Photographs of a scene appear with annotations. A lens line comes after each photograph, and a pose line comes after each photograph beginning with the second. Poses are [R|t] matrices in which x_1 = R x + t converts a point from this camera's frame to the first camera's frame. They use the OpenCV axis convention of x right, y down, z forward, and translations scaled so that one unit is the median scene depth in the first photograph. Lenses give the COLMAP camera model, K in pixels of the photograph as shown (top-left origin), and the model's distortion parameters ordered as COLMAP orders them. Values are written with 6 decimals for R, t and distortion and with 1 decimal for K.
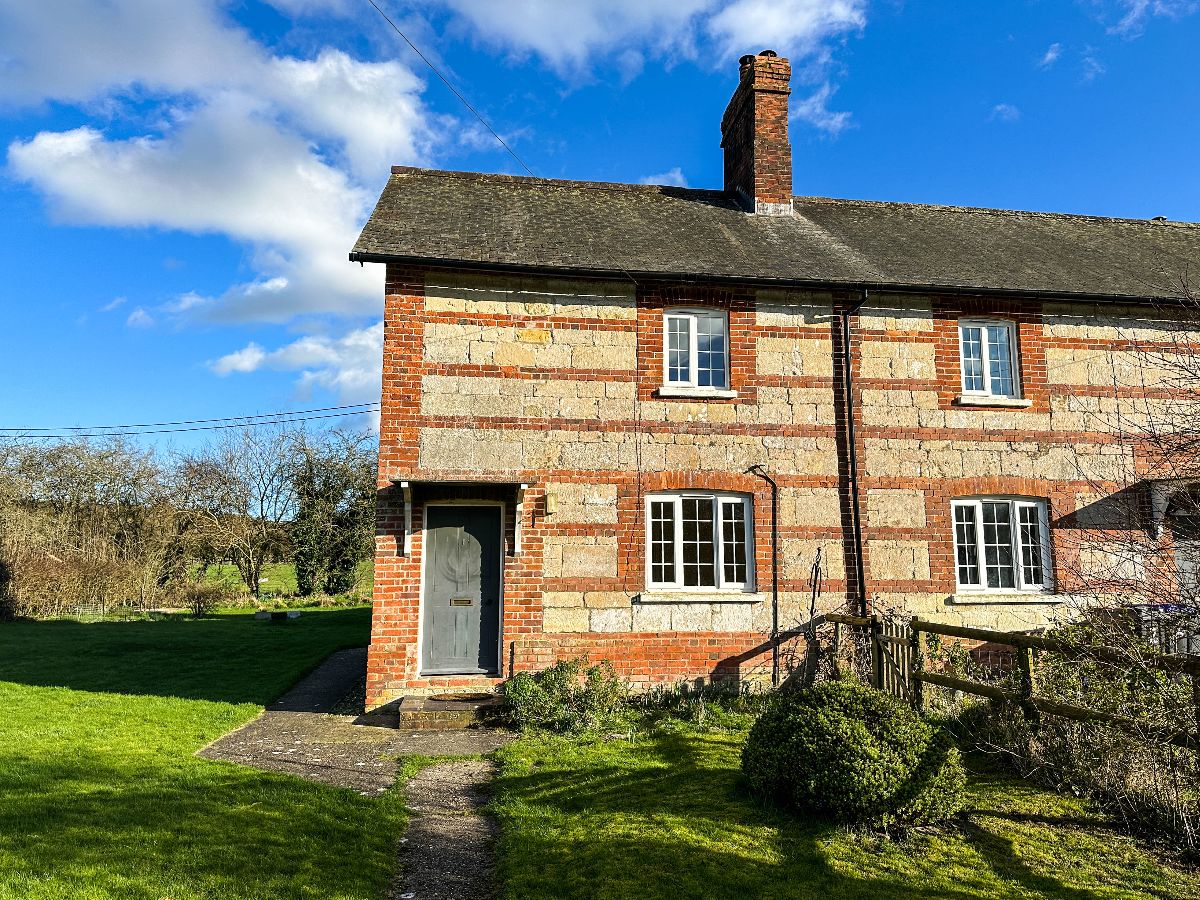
lens RADIAL K [[828.6, 0, 600.0], [0, 828.6, 450.0], [0, 0, 1]] dist [0.144135, -0.263716]
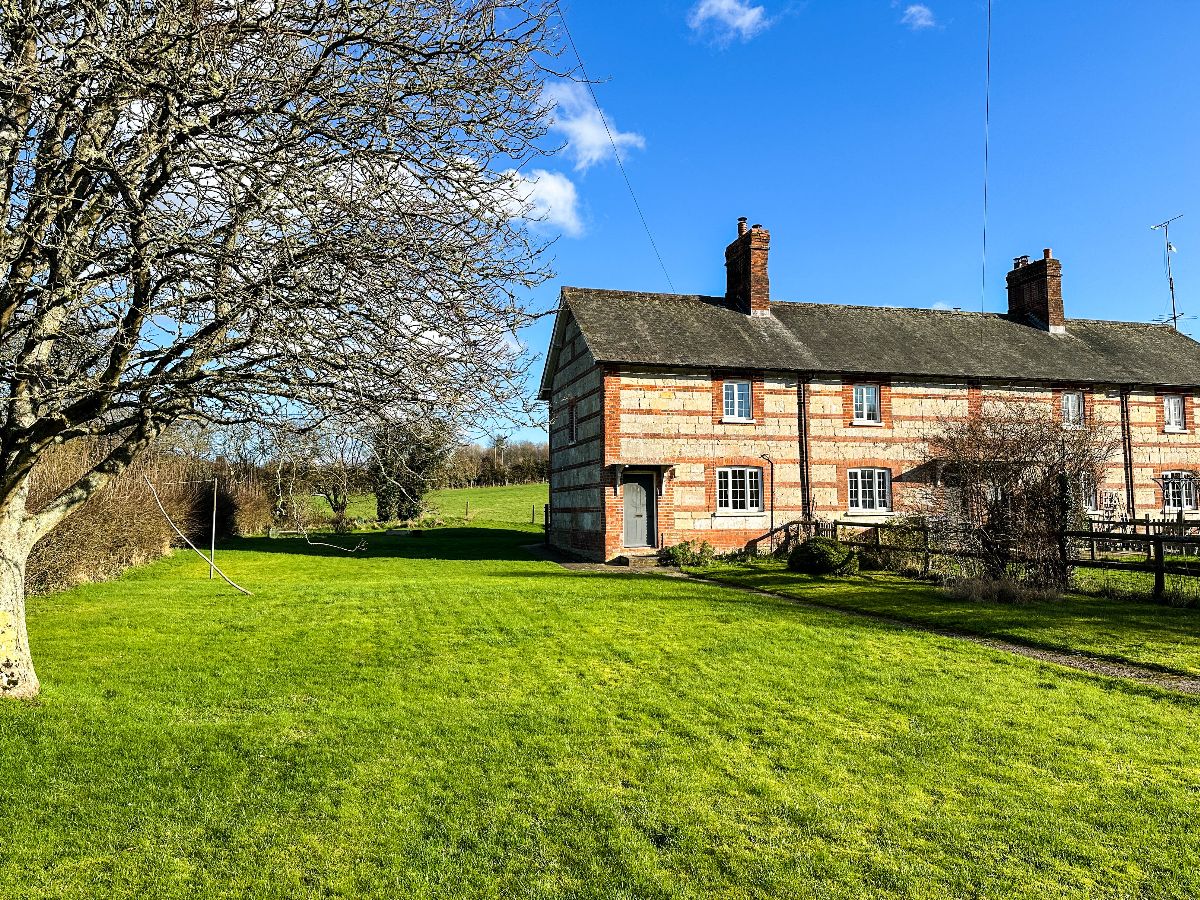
lens RADIAL K [[828.6, 0, 600.0], [0, 828.6, 450.0], [0, 0, 1]] dist [0.144135, -0.263716]
pose [[0.991603, 0.001292, 0.129310, -0.526194], [-0.010116, 0.997661, 0.067607, -0.137361], [-0.128920, -0.068347, 0.989297, -1.115819]]
